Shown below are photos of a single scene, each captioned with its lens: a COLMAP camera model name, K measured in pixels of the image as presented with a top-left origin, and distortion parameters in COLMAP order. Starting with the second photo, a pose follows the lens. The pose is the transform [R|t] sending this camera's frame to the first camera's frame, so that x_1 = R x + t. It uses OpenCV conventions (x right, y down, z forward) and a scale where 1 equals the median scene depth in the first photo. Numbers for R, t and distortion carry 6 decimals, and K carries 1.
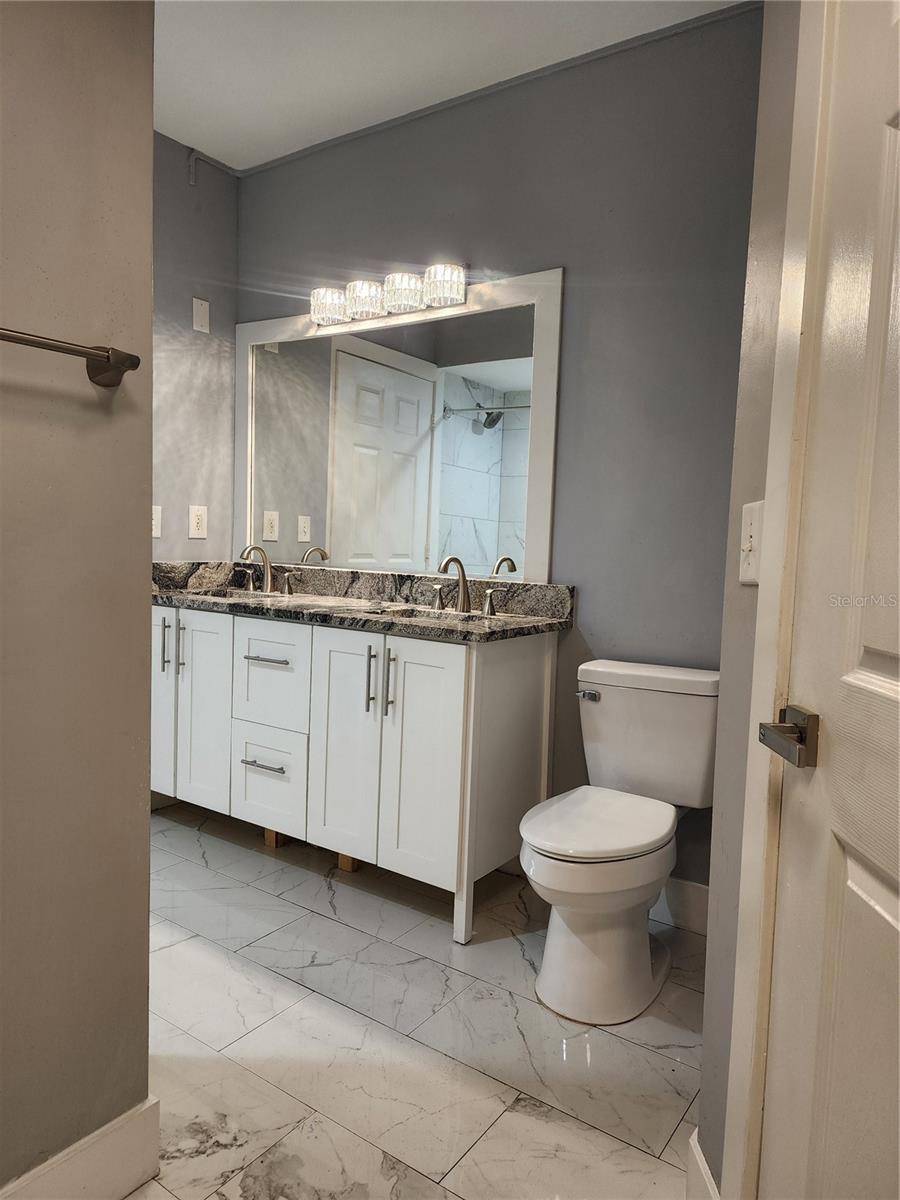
lens RADIAL K [[807.3, 0, 445.9], [0, 807.3, 600.1], [0, 0, 1]] dist [0.048385, -0.031142]
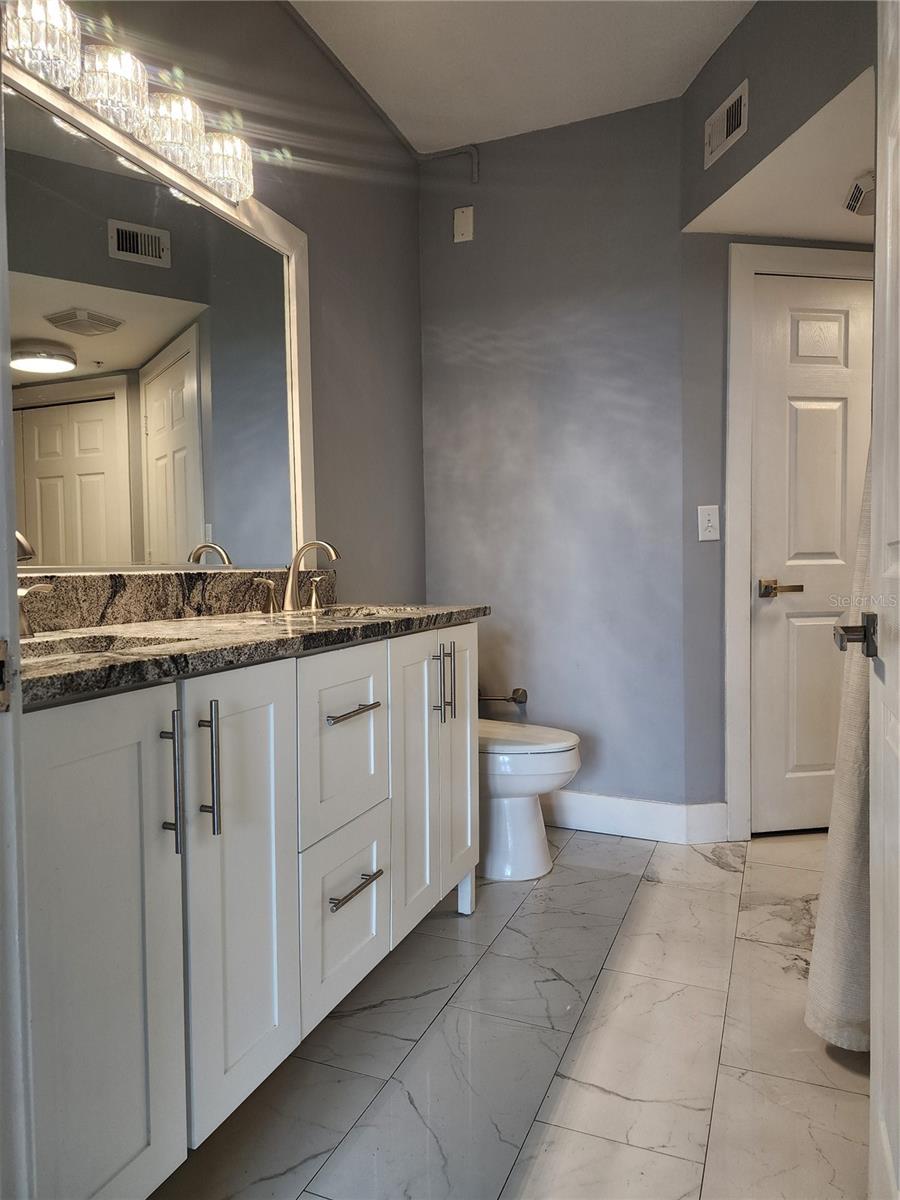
lens RADIAL K [[807.3, 0, 445.8], [0, 807.3, 597.0], [0, 0, 1]] dist [0.048385, -0.031142]
pose [[-0.227495, -0.072842, 0.971051, -0.731969], [0.077932, 0.992638, 0.092719, -0.056785], [-0.970656, 0.096769, -0.220143, 0.943671]]
